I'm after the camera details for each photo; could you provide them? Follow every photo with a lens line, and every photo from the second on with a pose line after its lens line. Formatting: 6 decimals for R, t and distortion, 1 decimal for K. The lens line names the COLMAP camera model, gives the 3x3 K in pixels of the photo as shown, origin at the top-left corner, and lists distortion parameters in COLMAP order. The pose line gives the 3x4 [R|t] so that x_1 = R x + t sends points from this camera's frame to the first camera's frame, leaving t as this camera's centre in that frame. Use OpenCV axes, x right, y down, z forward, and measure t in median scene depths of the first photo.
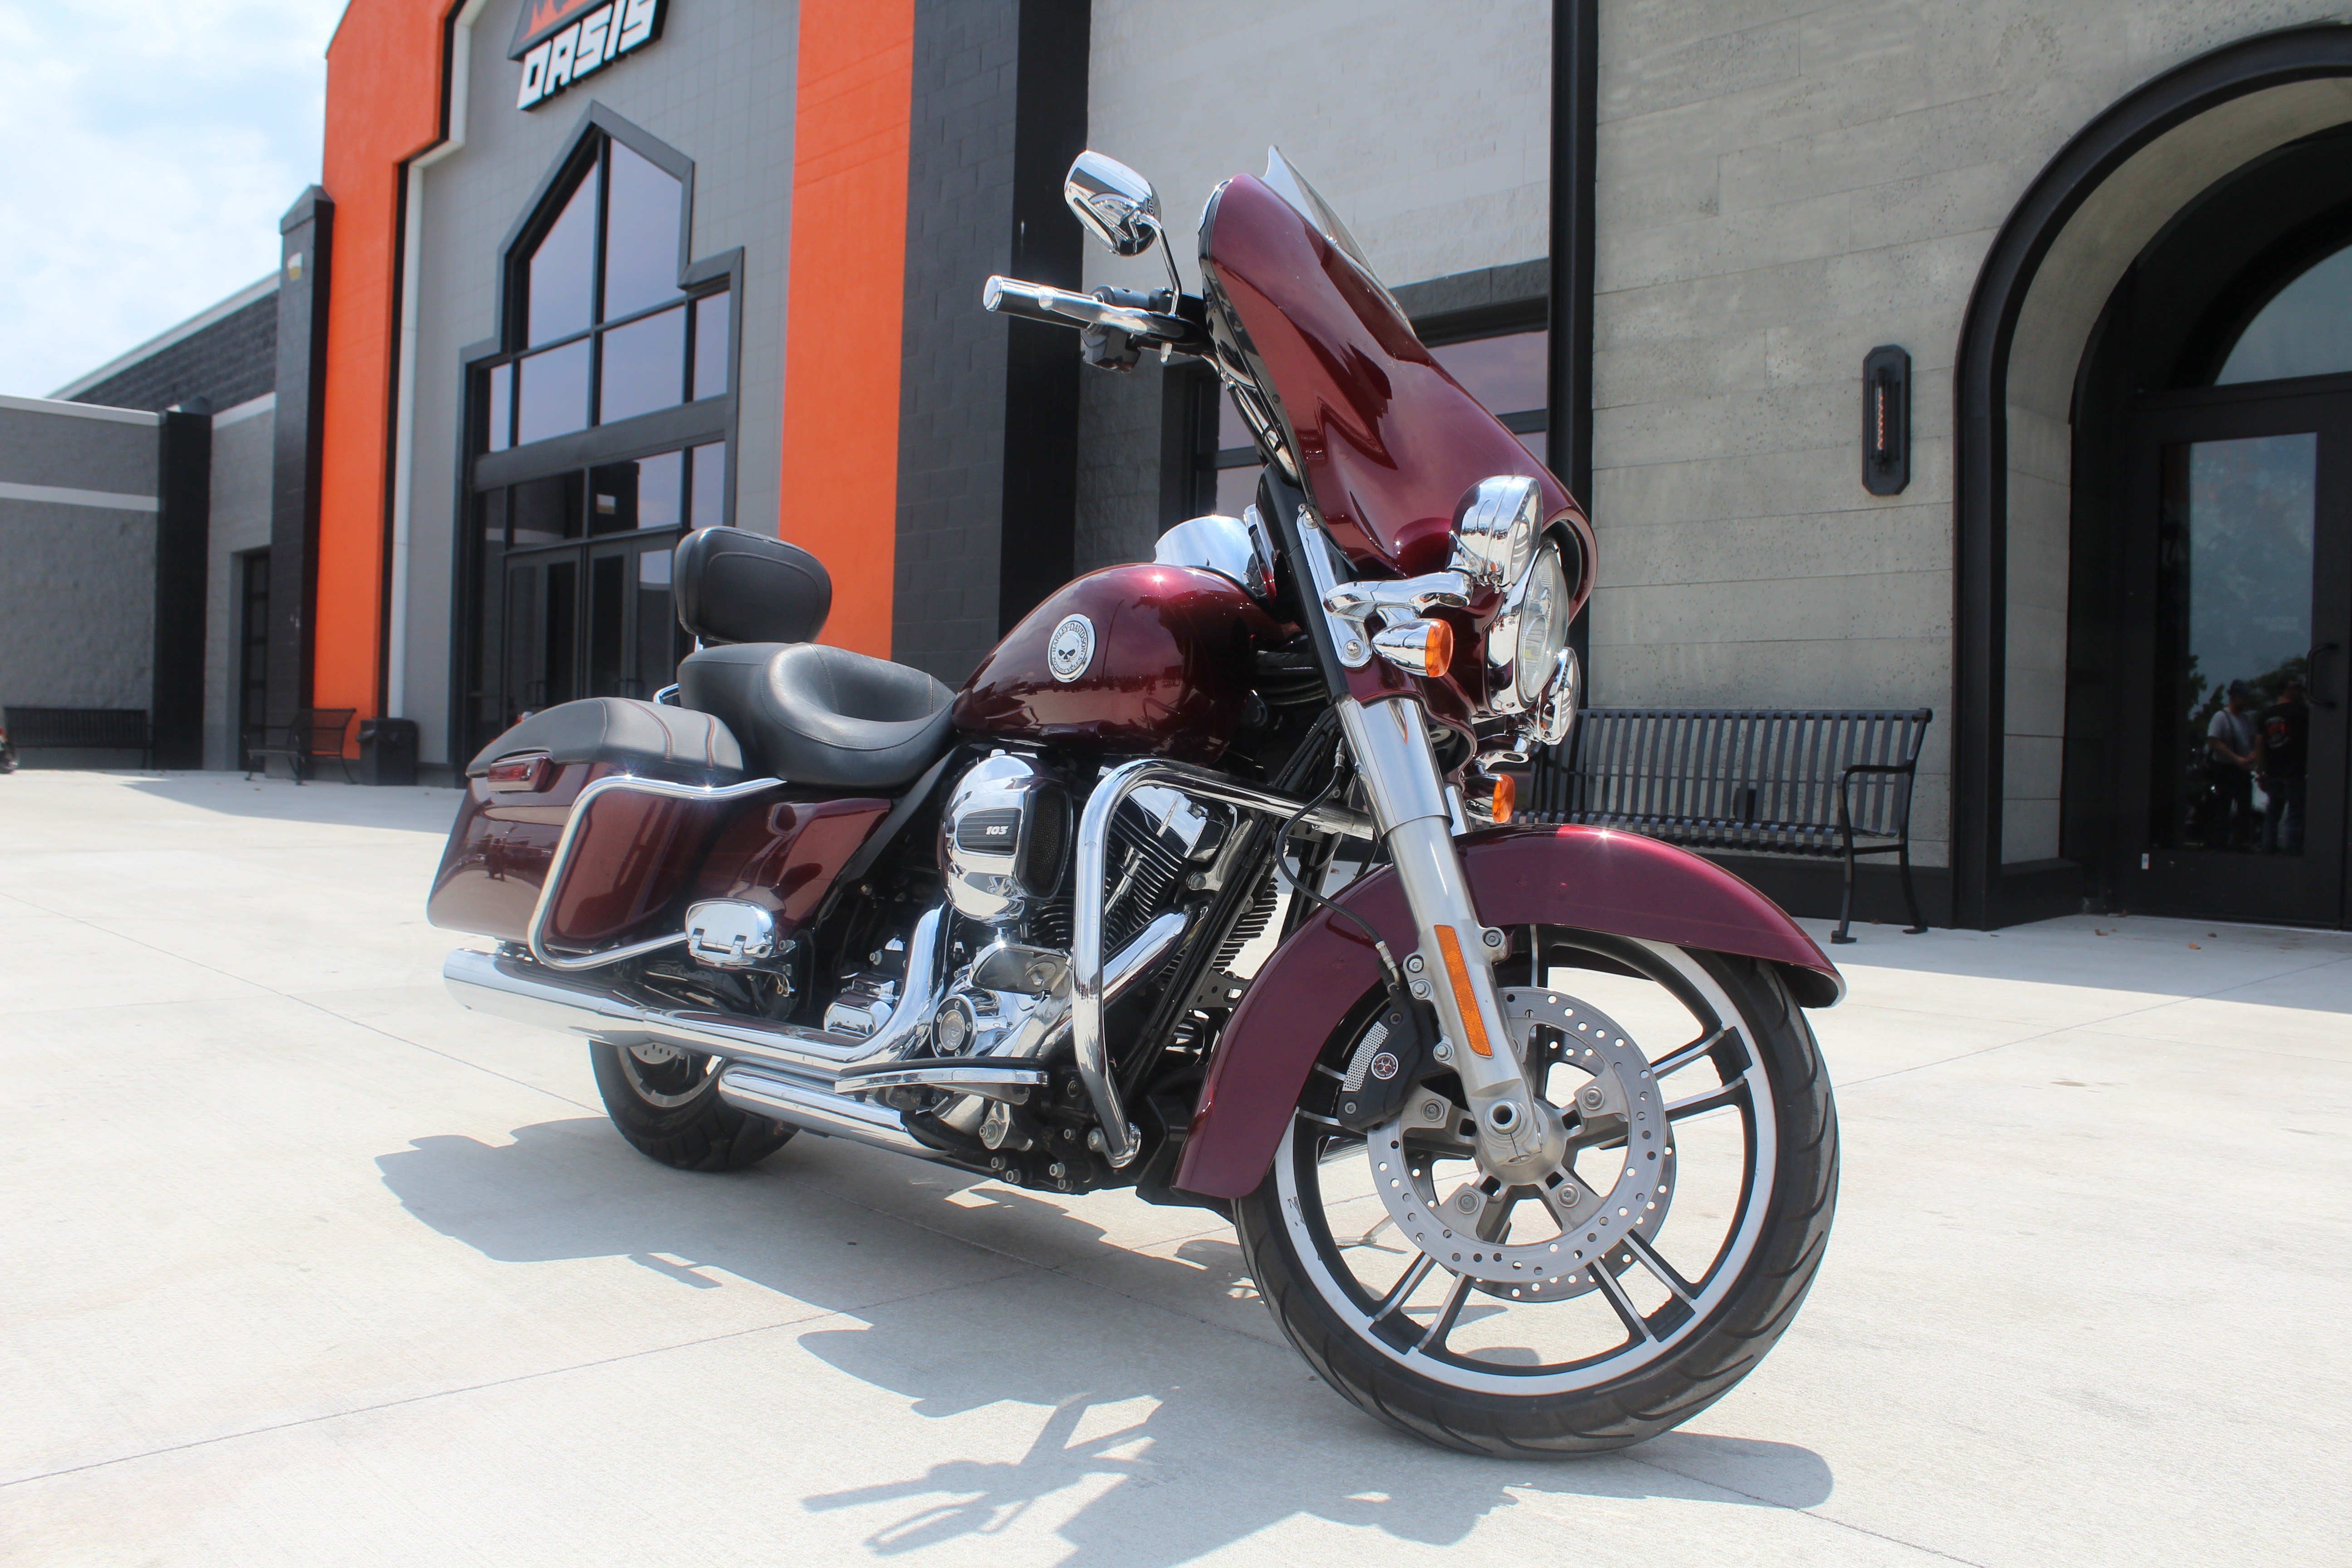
lens RADIAL K [[1954.7, 0, 1166.9], [0, 1954.7, 786.9], [0, 0, 1]] dist [-0.167219, 0.148040]
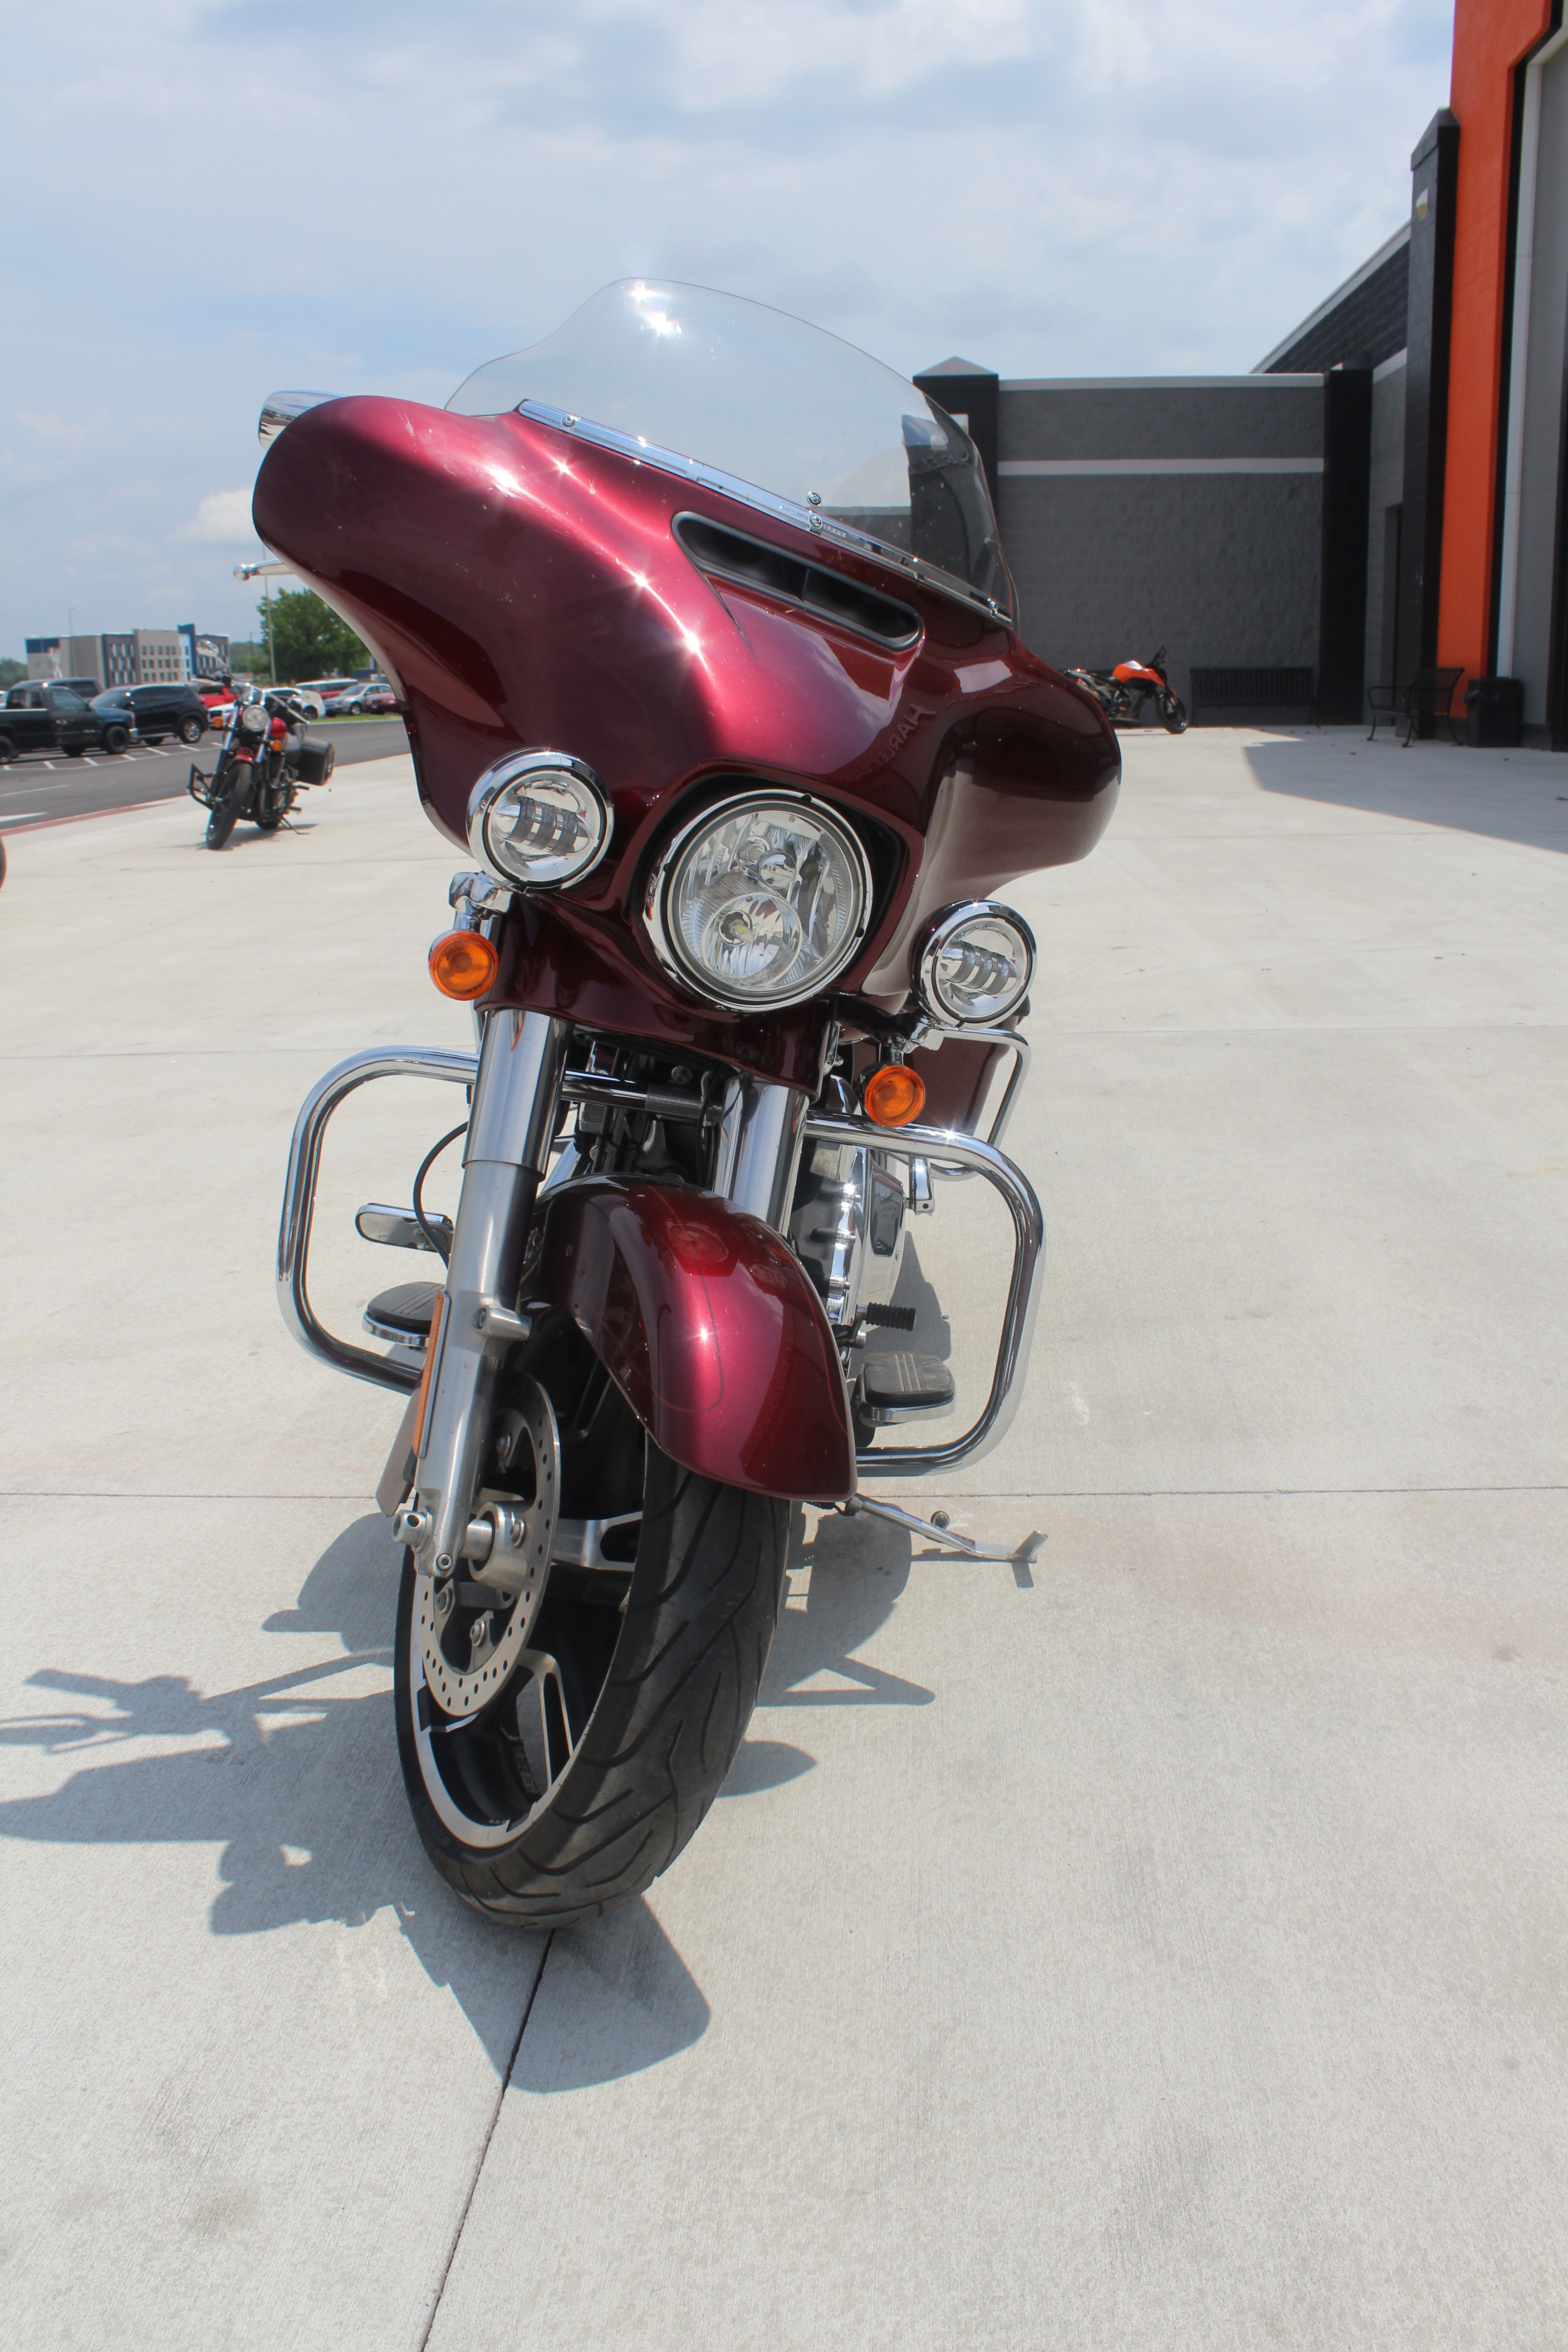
lens RADIAL K [[1954.7, 0, 814.1], [0, 1954.7, 1153.7], [0, 0, 1]] dist [-0.167219, 0.148040]
pose [[0.682662, 0.137511, -0.717679, 0.210744], [0.029289, 0.976196, 0.214903, -0.041680], [0.730147, -0.167726, 0.662385, 0.135110]]
